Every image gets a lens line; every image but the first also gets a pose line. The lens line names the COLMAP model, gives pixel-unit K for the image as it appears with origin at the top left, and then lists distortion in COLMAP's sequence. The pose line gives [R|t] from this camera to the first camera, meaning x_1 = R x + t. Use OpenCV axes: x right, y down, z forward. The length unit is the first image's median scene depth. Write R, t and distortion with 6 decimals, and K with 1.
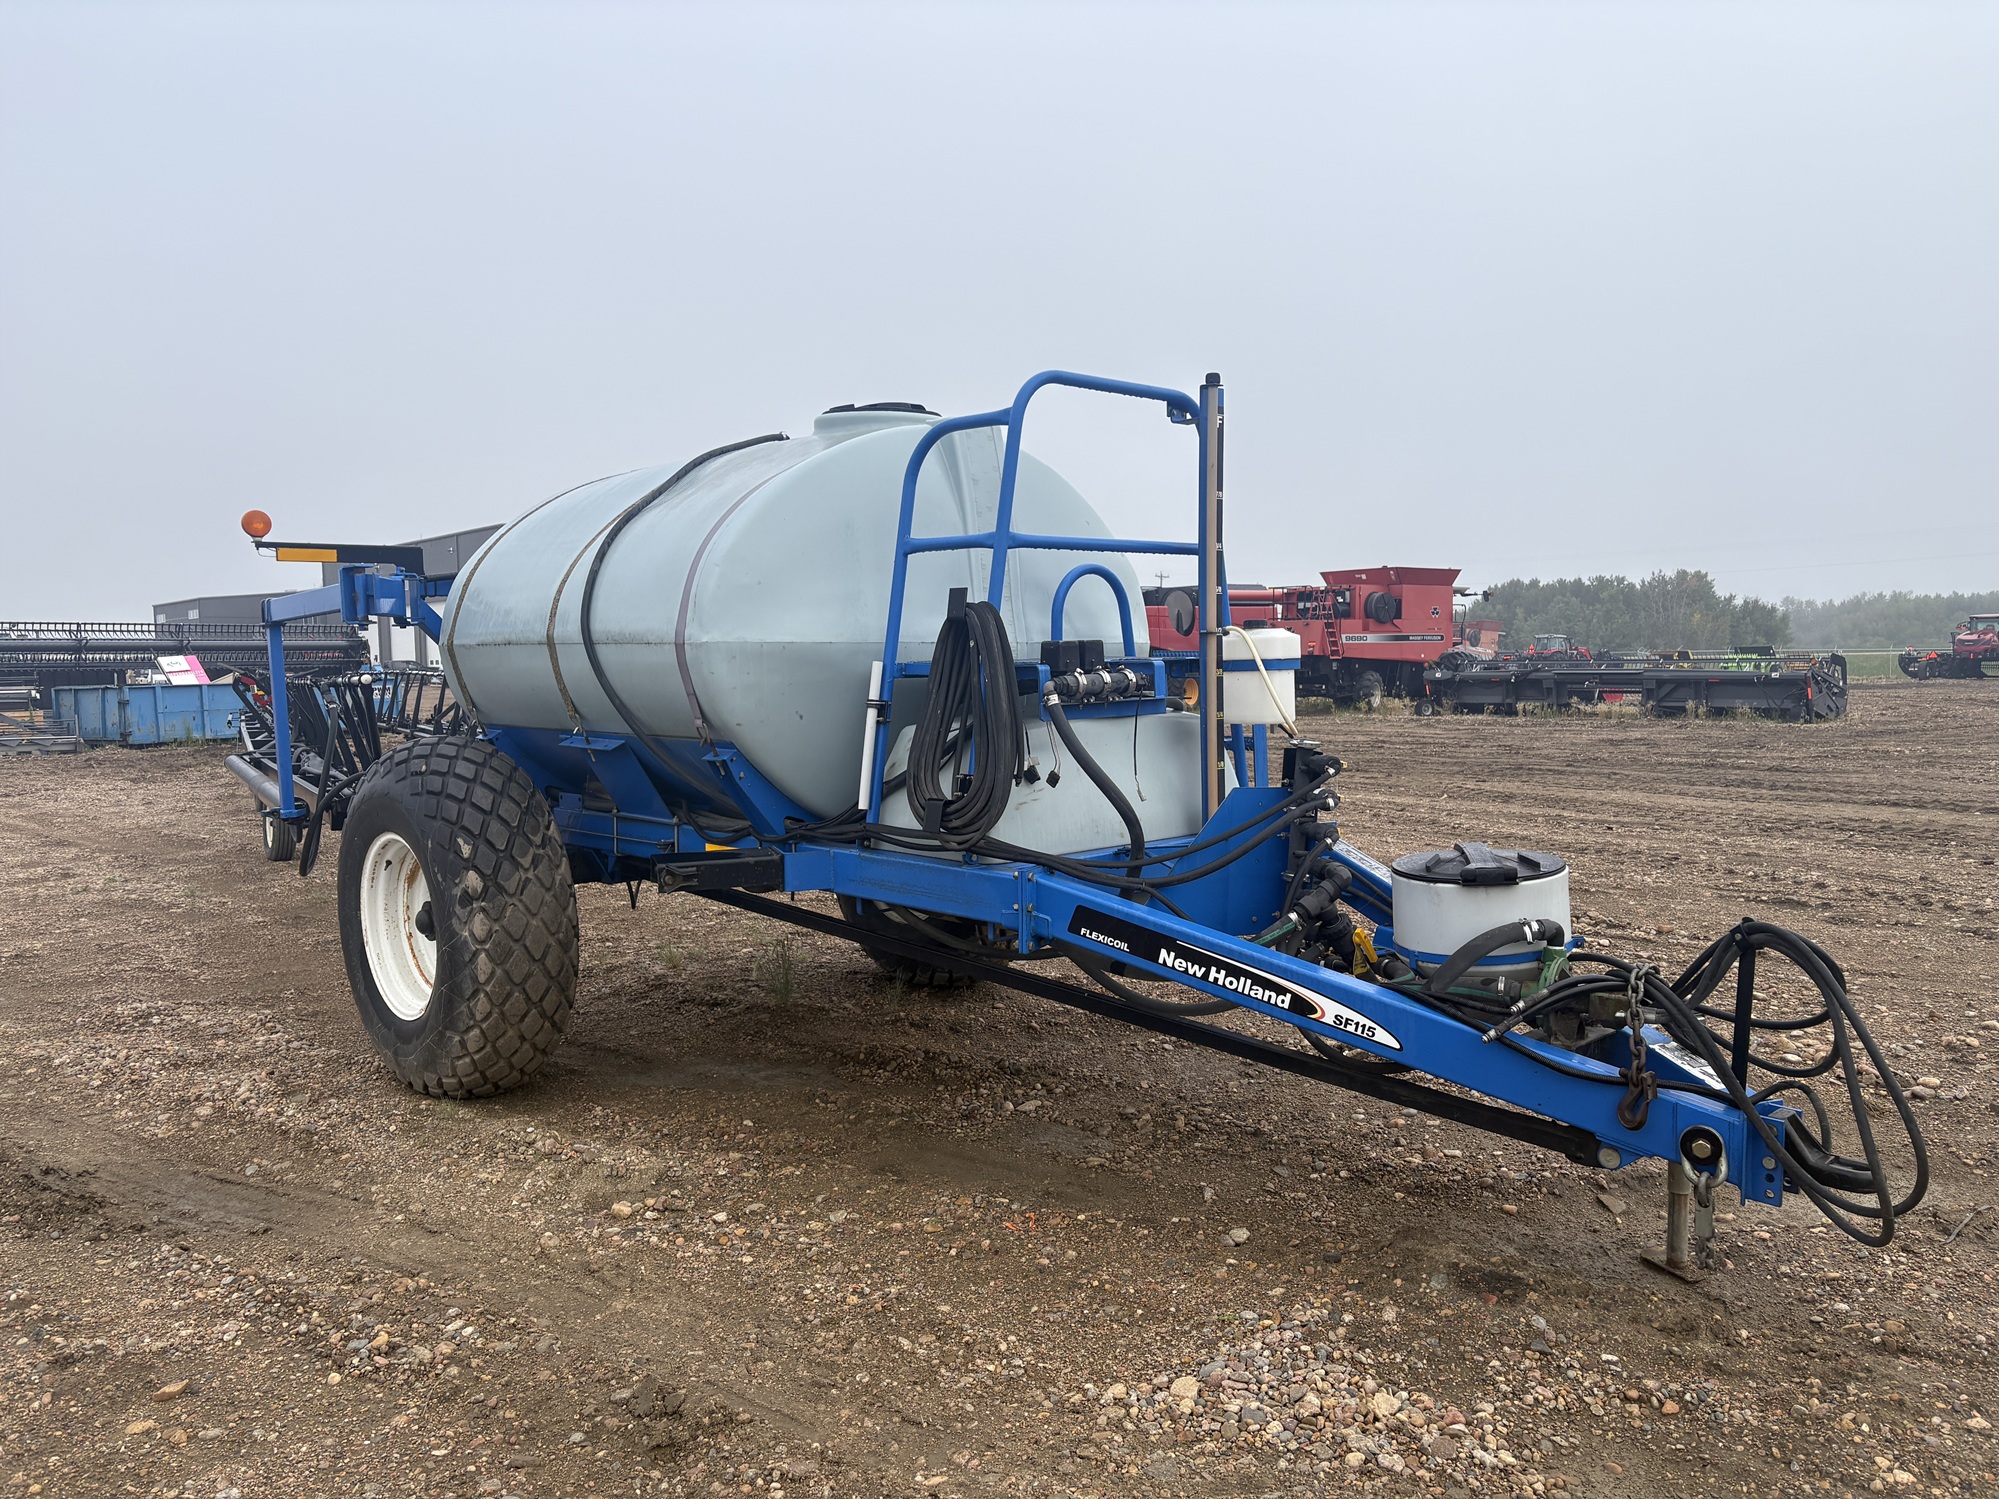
lens RADIAL K [[1503.8, 0, 1011.2], [0, 1503.8, 738.9], [0, 0, 1]] dist [0.070494, -0.082148]
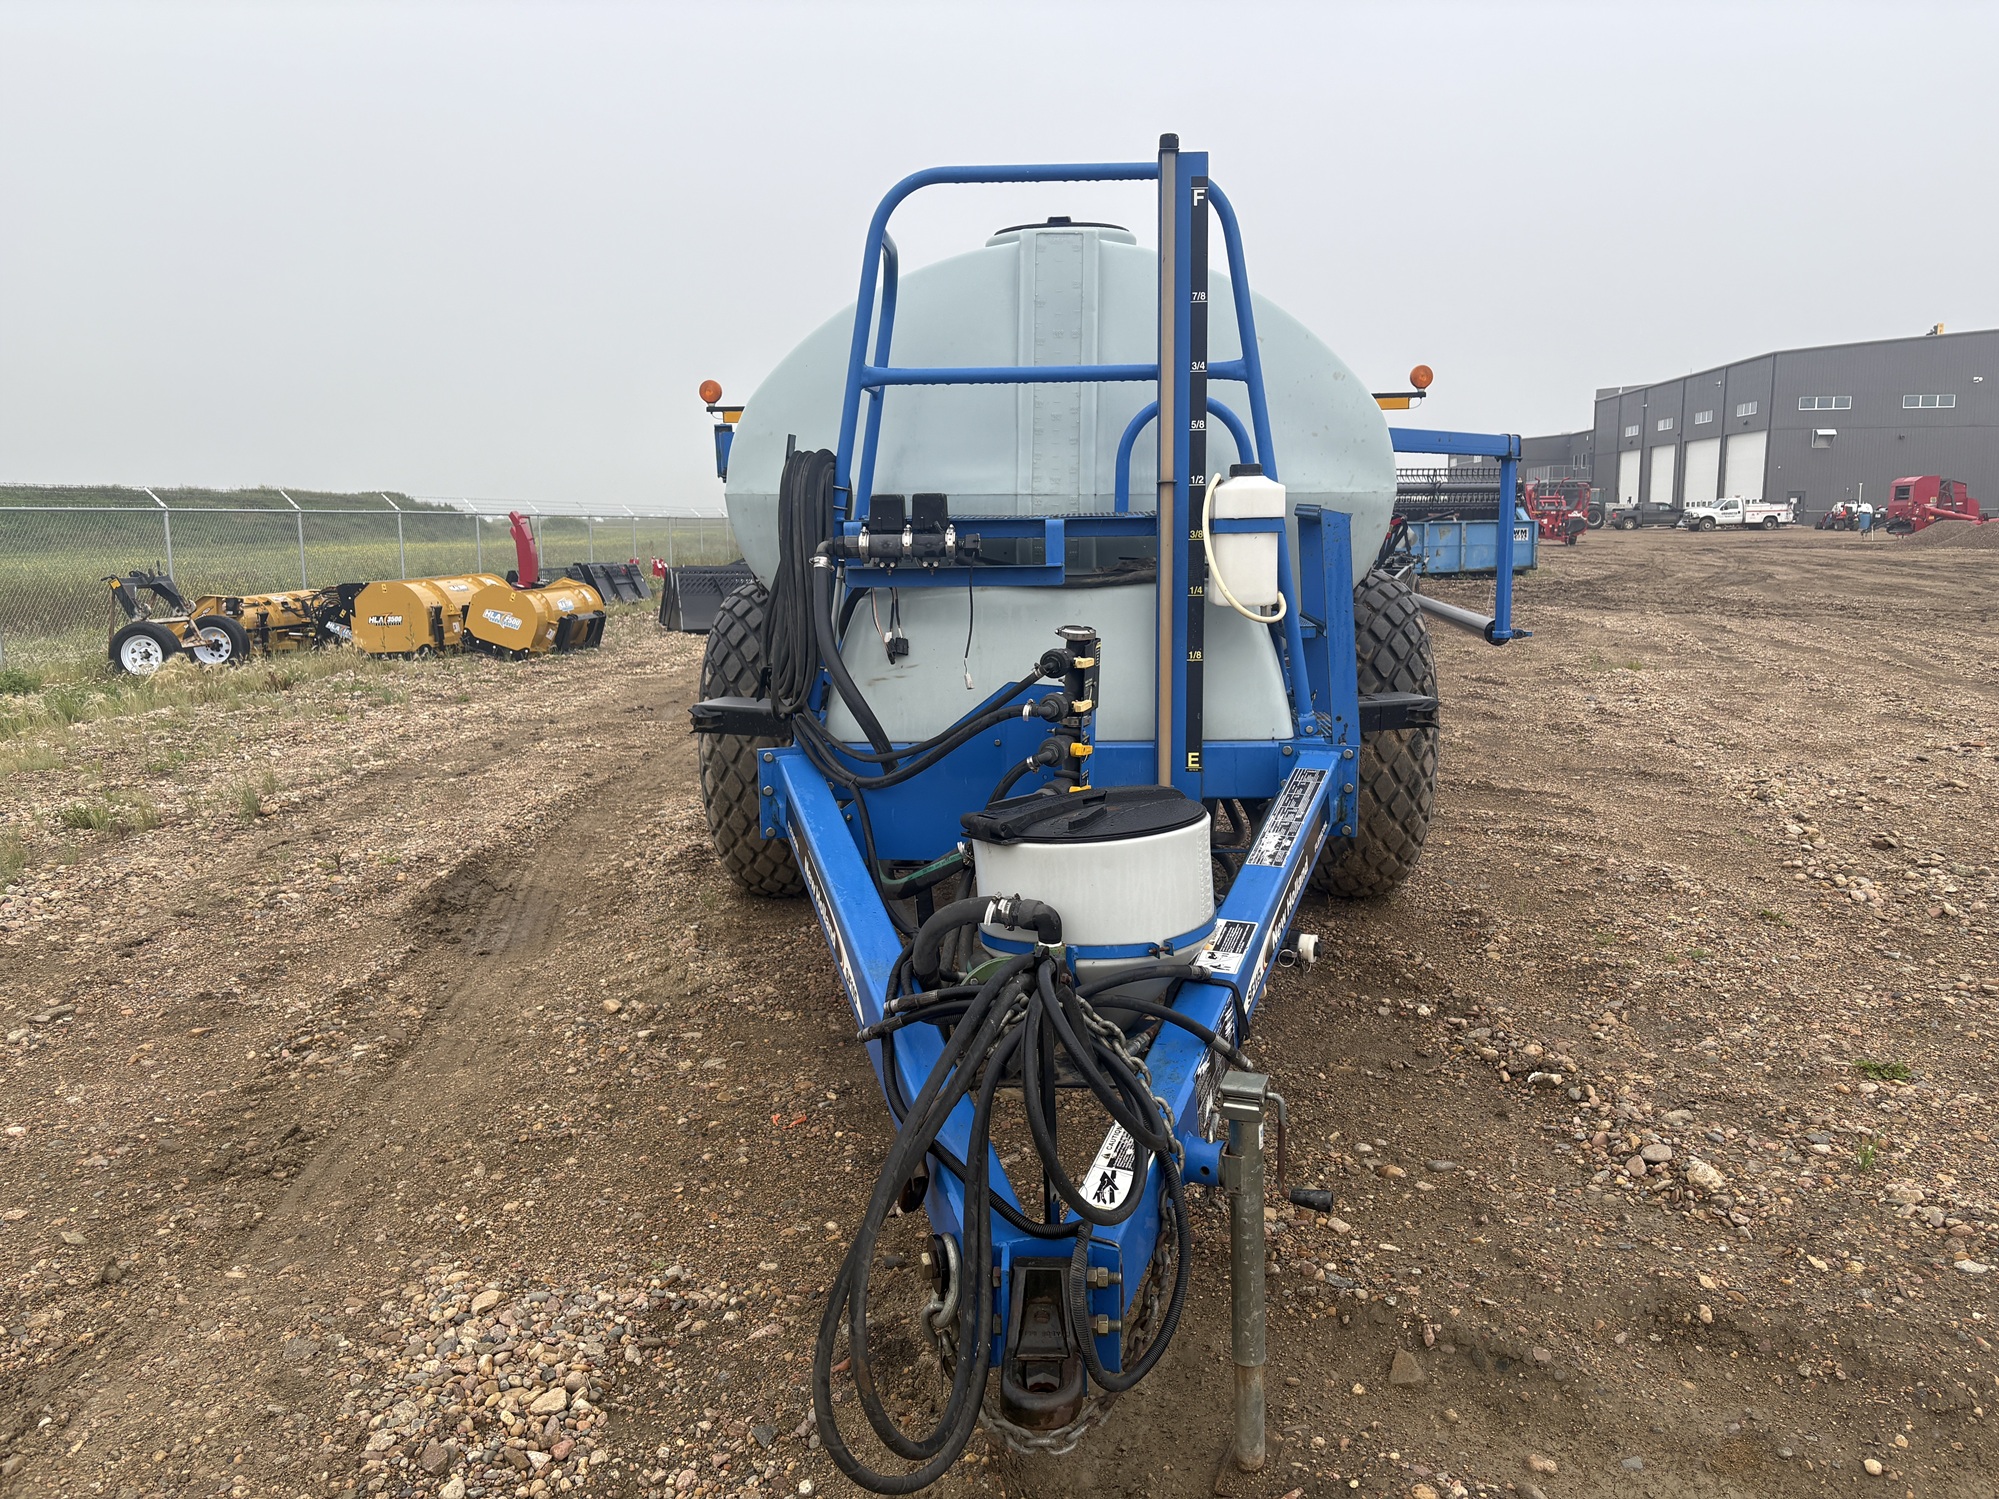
lens RADIAL K [[1503.8, 0, 1011.2], [0, 1503.8, 738.9], [0, 0, 1]] dist [0.070494, -0.082148]
pose [[0.690569, 0.117705, -0.713624, 0.600076], [-0.043556, 0.991646, 0.121413, -0.028304], [0.721953, -0.052761, 0.689927, 0.373888]]
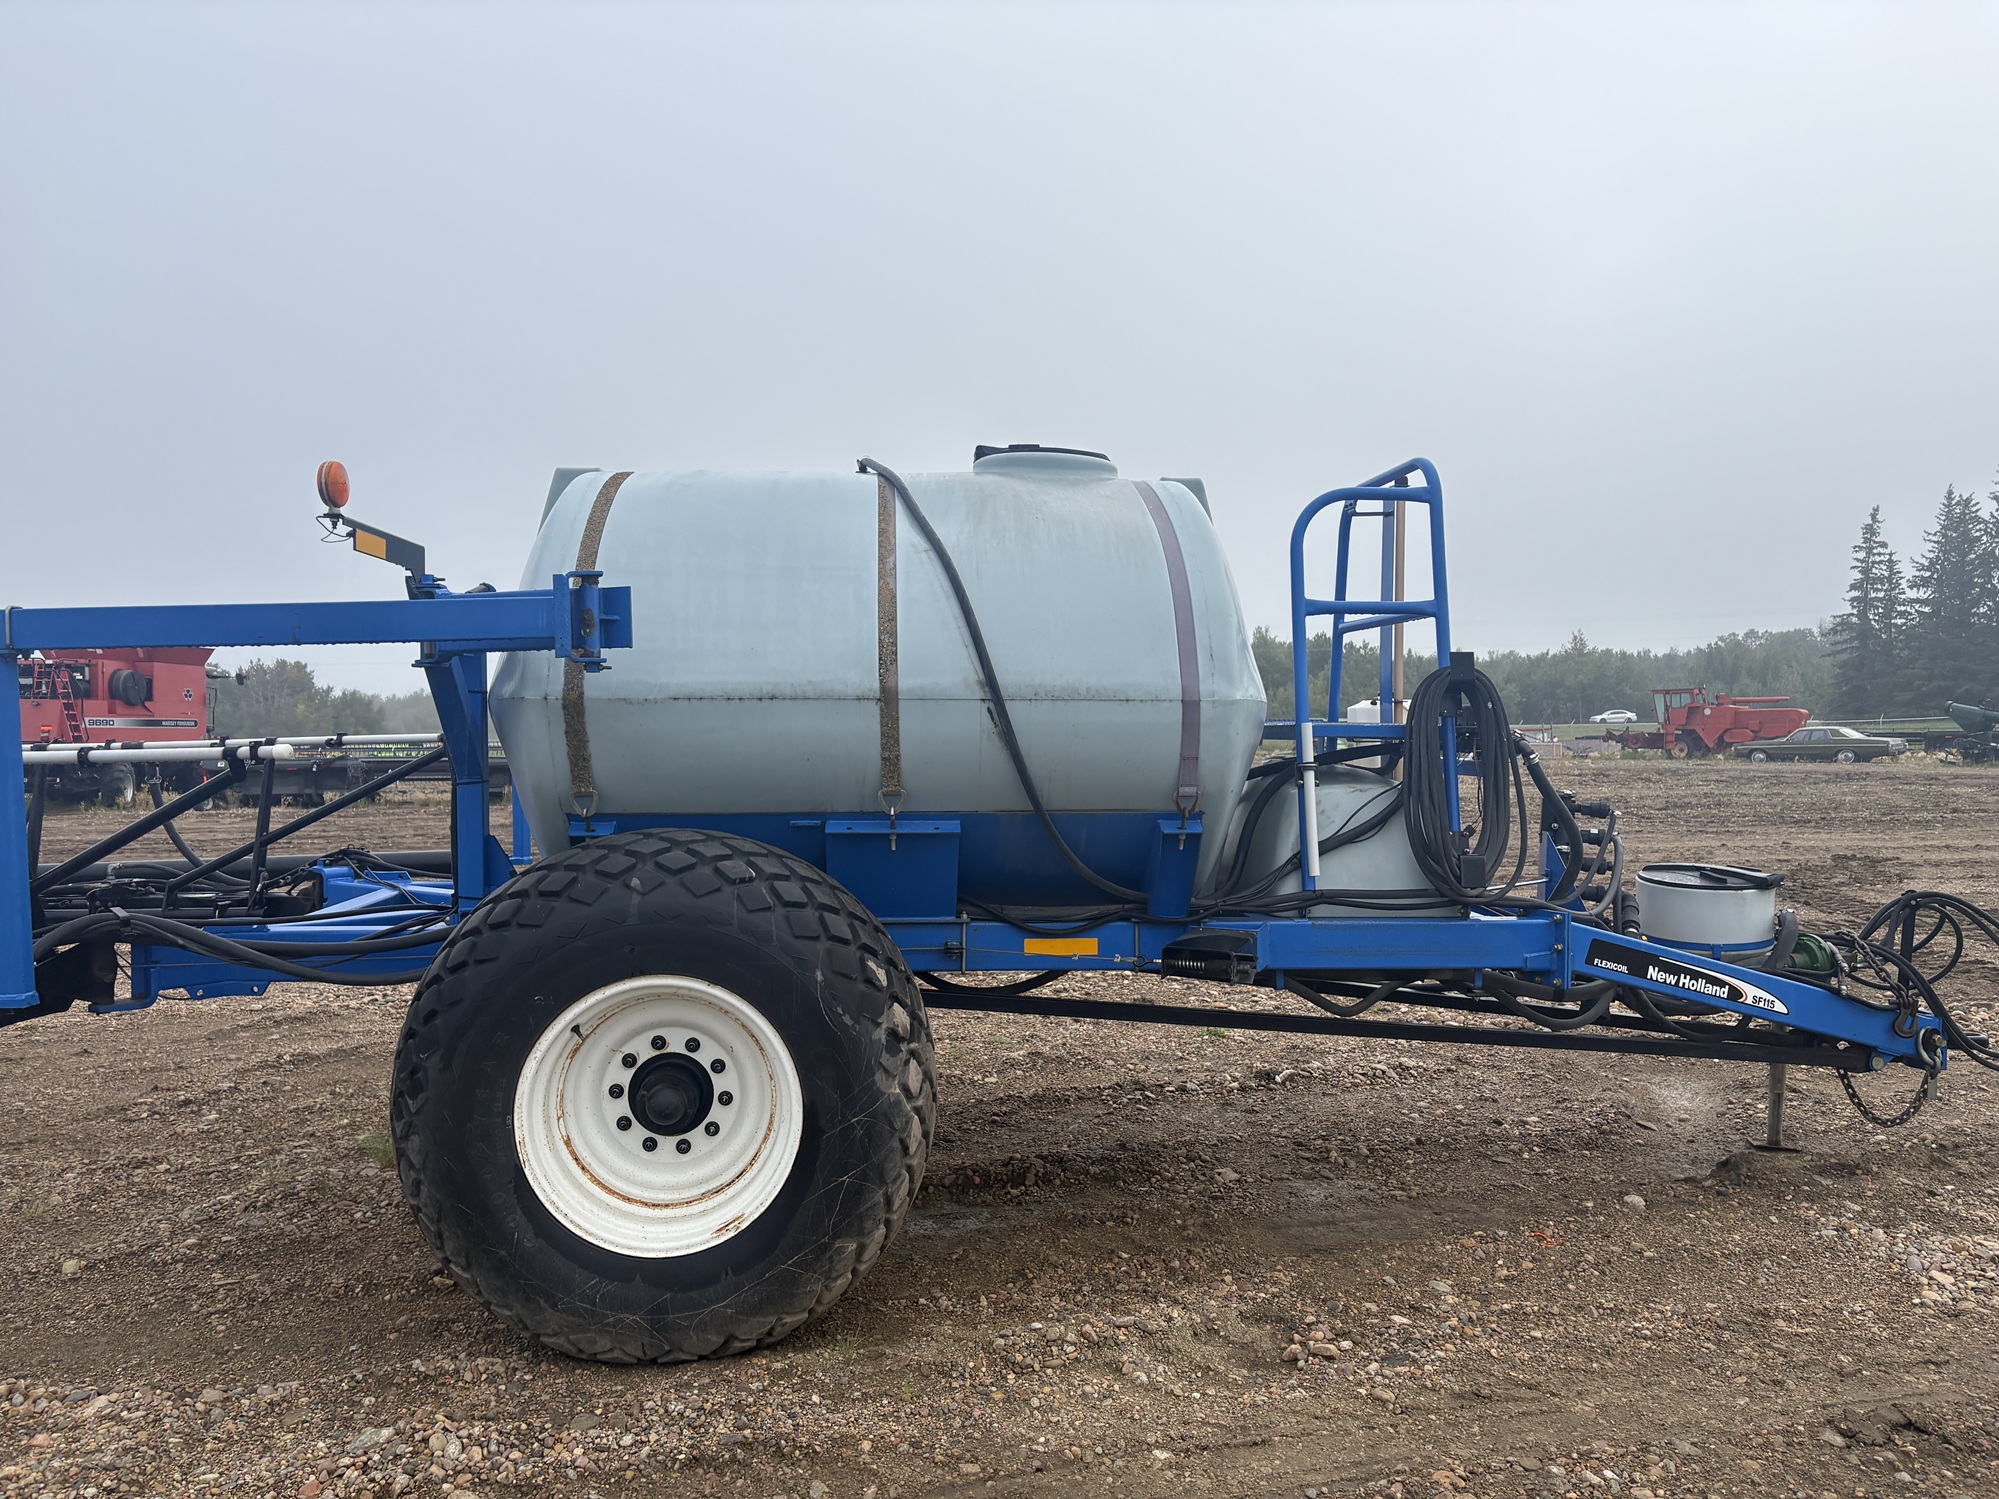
lens RADIAL K [[1503.8, 0, 1011.2], [0, 1503.8, 738.9], [0, 0, 1]] dist [0.070494, -0.082148]
pose [[0.631997, 0.003090, 0.774965, -0.881504], [0.043452, 0.998278, -0.039416, -0.009962], [-0.773752, 0.058585, 0.630774, 0.482743]]
